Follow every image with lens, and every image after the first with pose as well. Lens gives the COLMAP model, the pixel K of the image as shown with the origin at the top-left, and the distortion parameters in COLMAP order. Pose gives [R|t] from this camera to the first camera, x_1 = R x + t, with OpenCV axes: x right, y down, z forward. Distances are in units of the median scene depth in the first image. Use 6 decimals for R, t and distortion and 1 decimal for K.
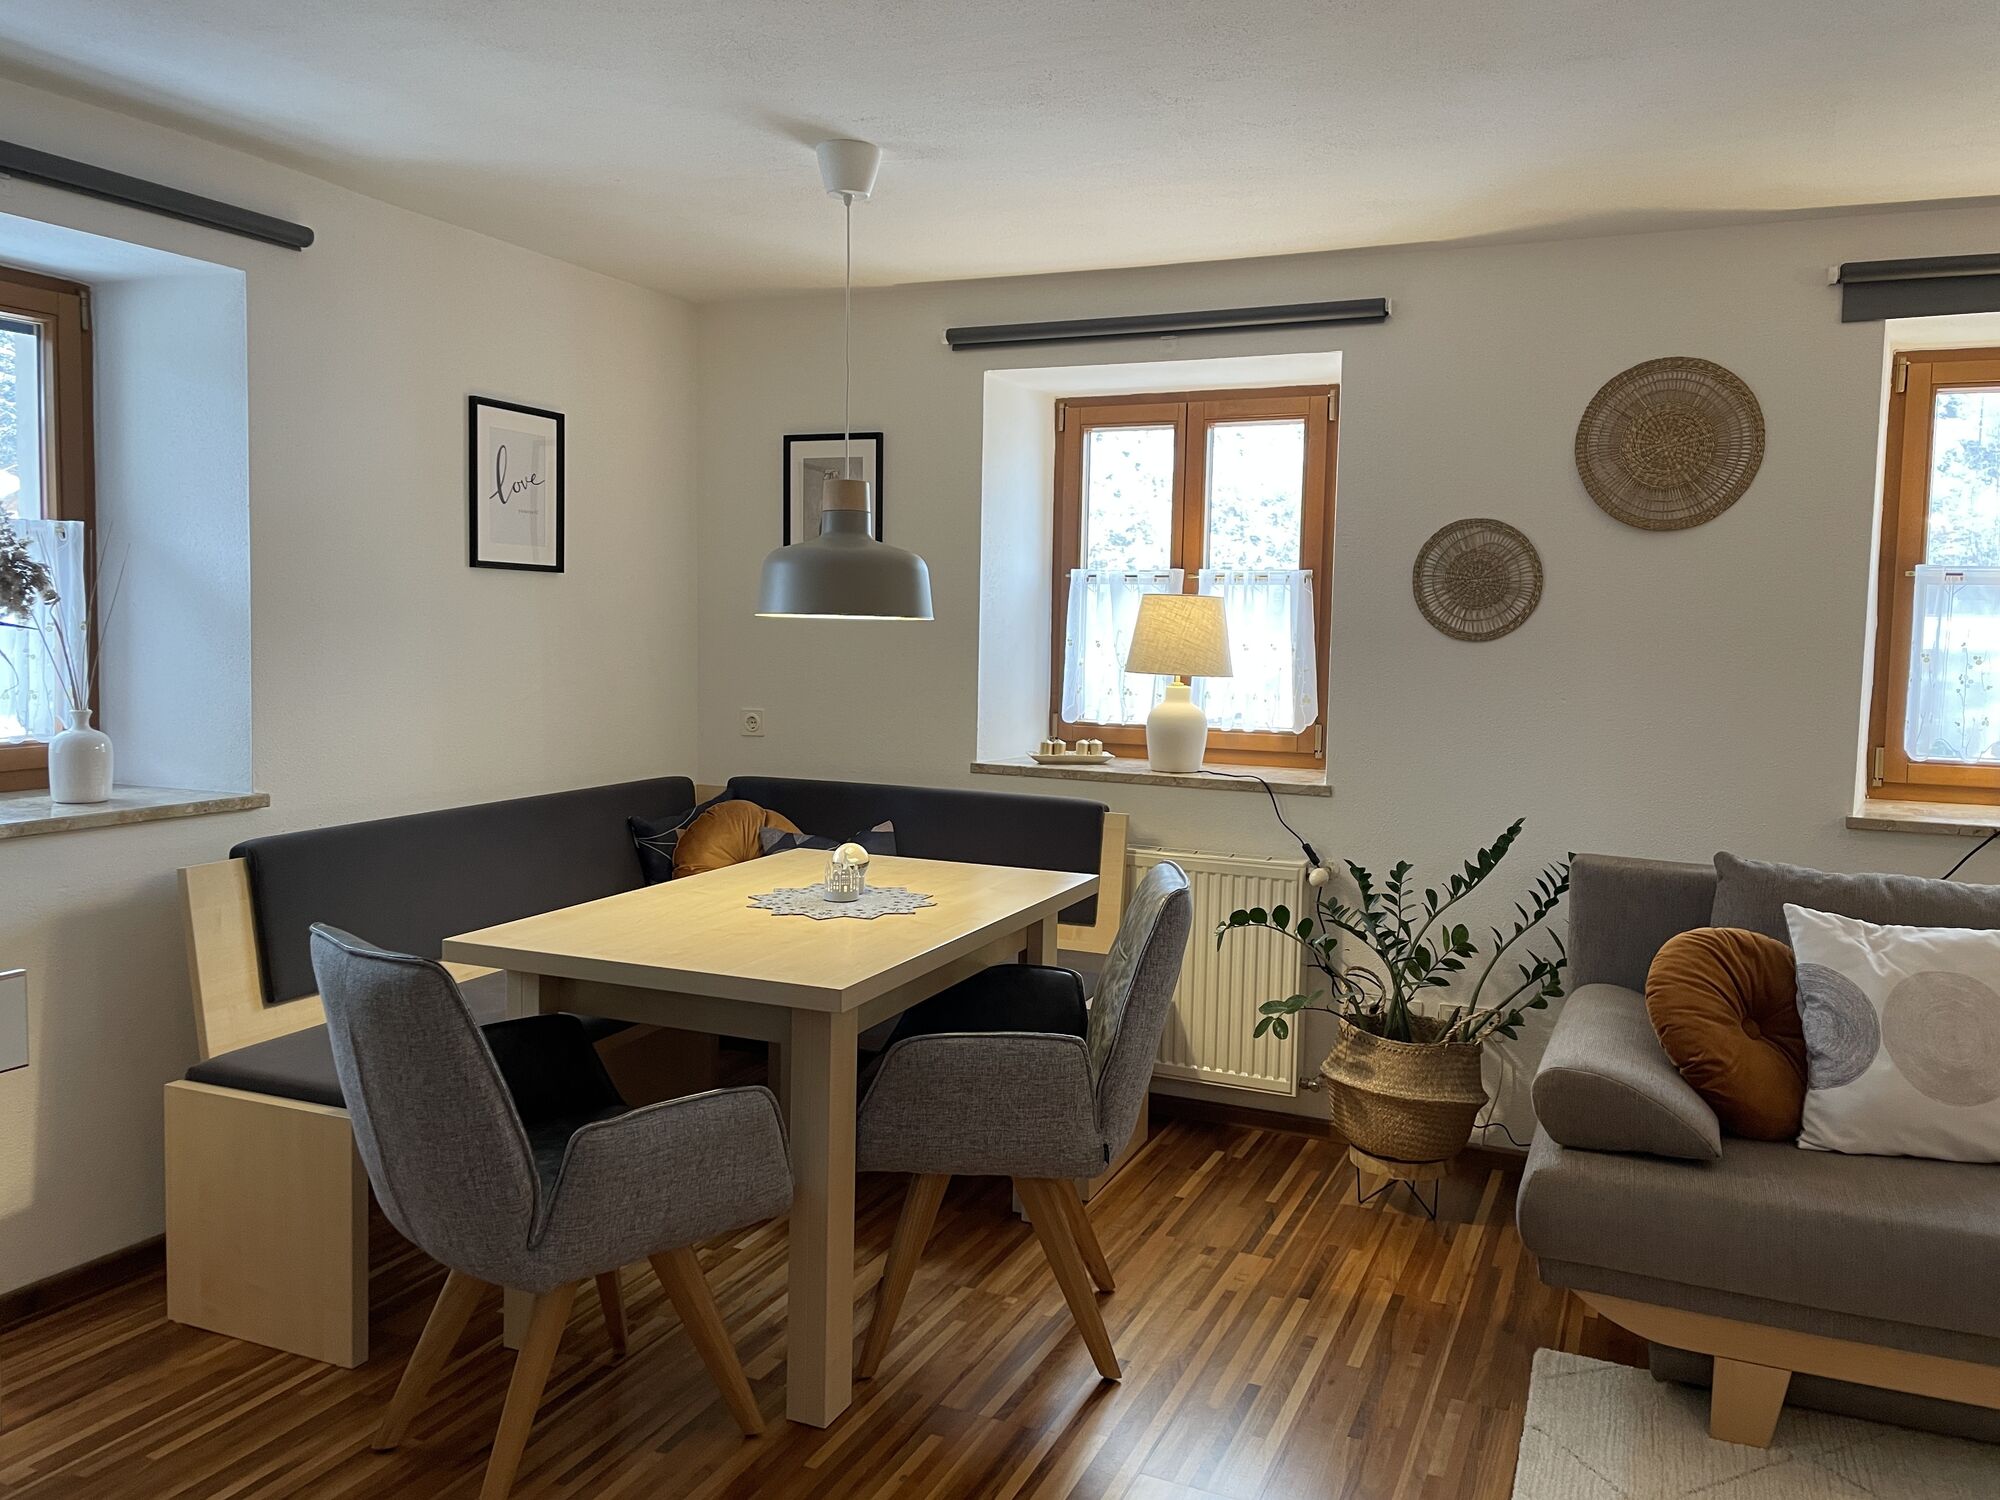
lens RADIAL K [[1506.0, 0, 997.3], [0, 1506.0, 745.9], [0, 0, 1]] dist [0.002796, -0.031273]
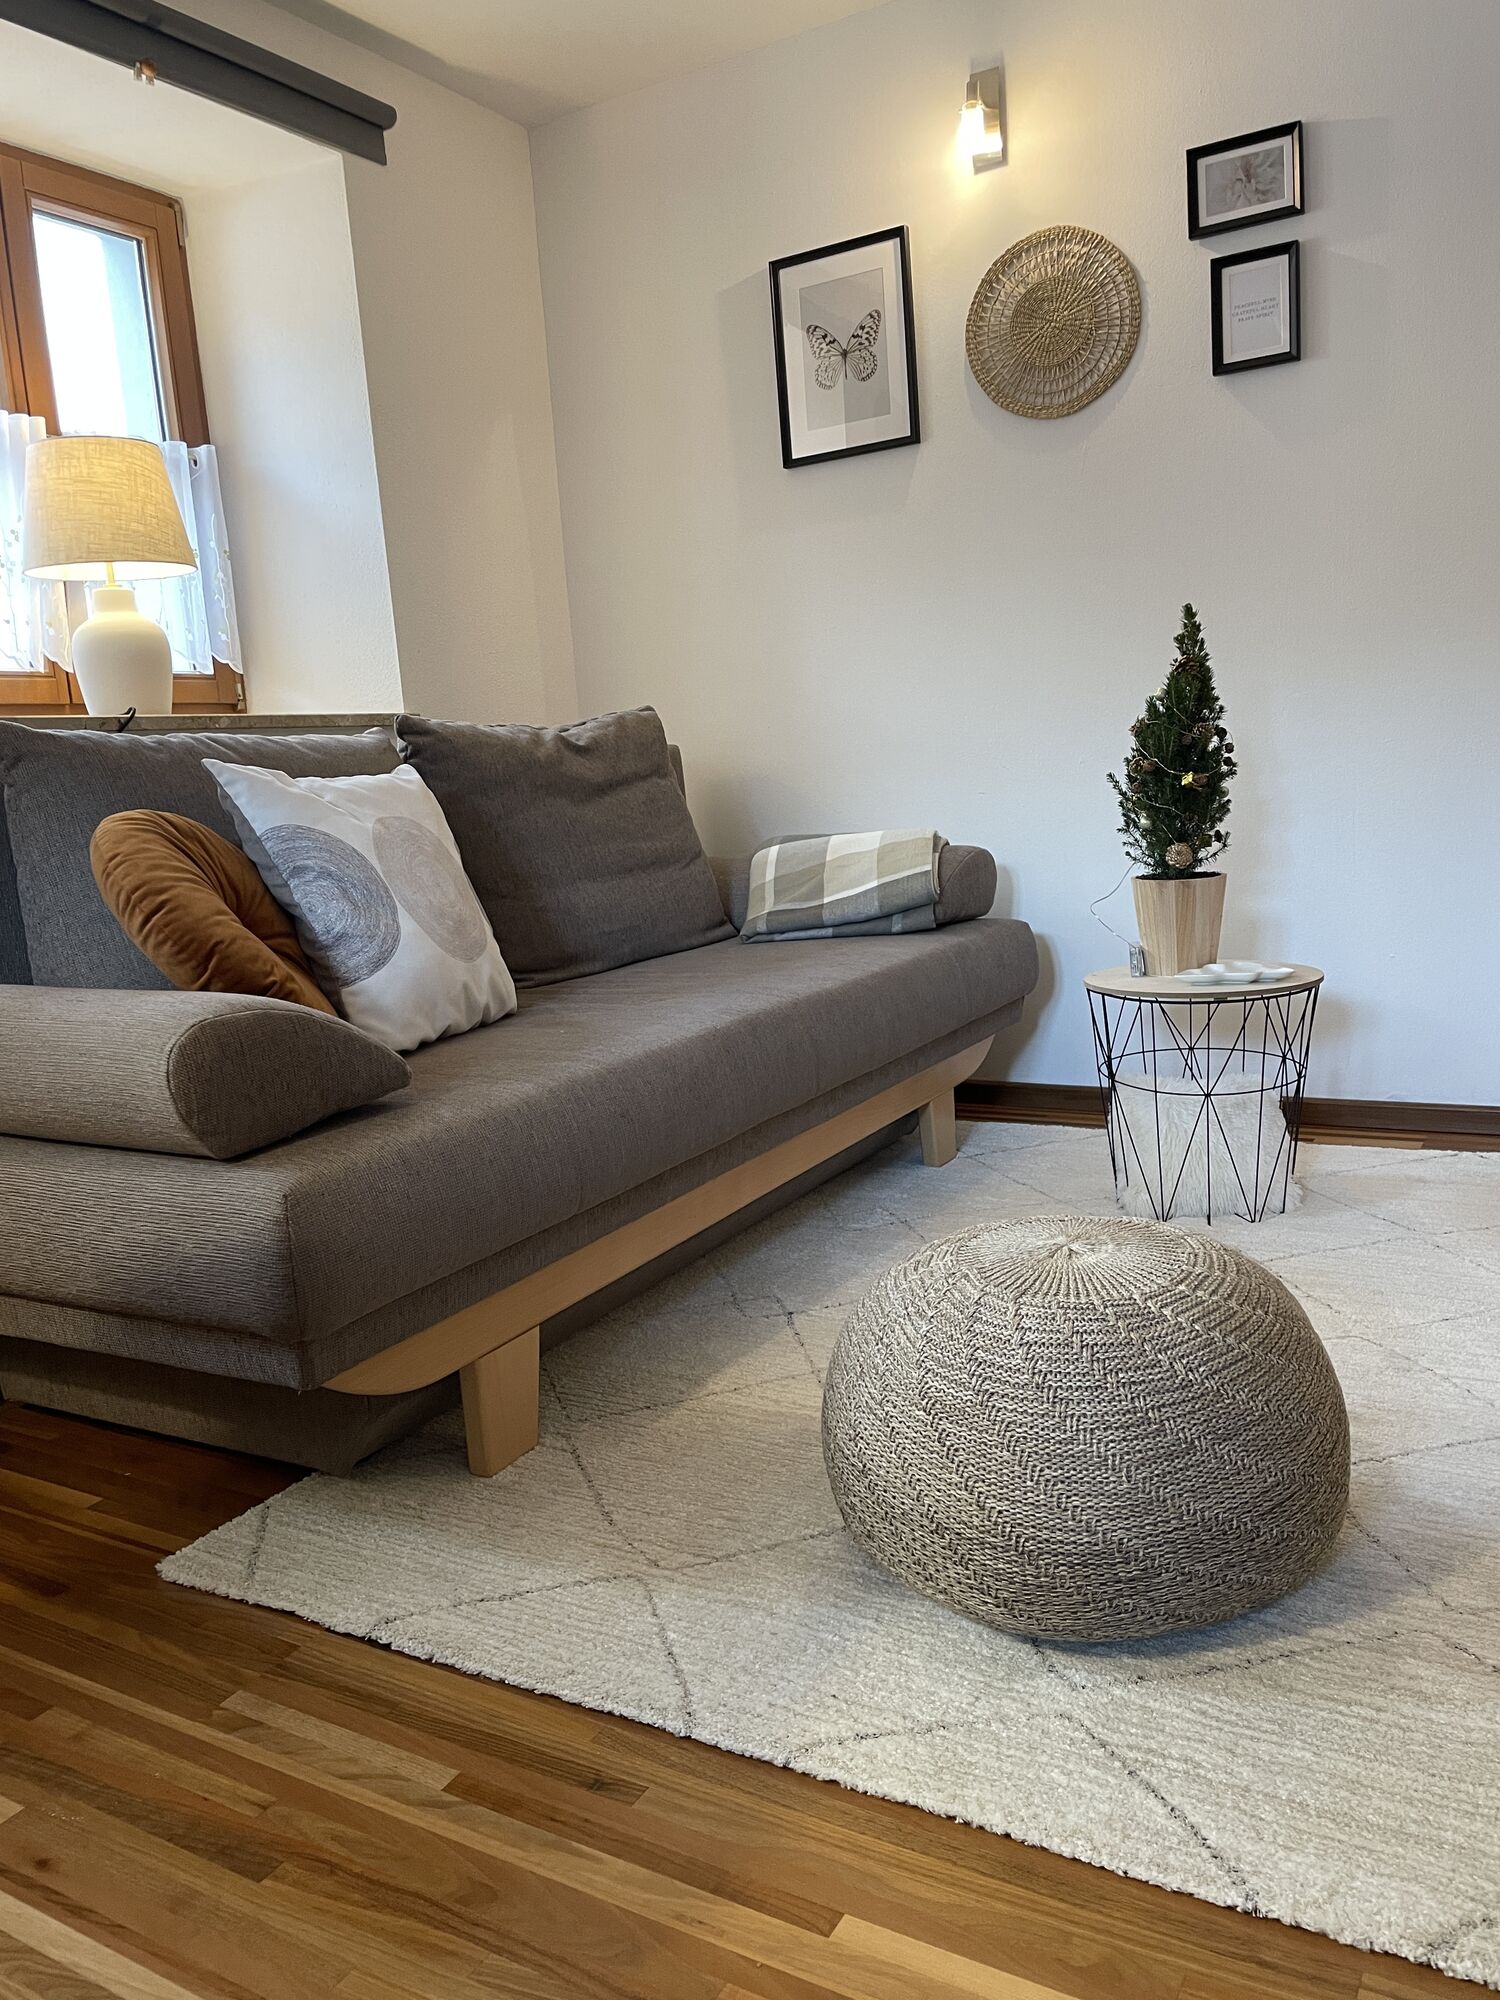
lens RADIAL K [[1506.0, 0, 745.3], [0, 1506.0, 991.0], [0, 0, 1]] dist [0.002796, -0.031273]
pose [[0.106164, -0.191206, 0.975792, -0.133909], [0.158635, 0.972026, 0.173209, 0.140295], [-0.981613, 0.136406, 0.133526, 0.736908]]
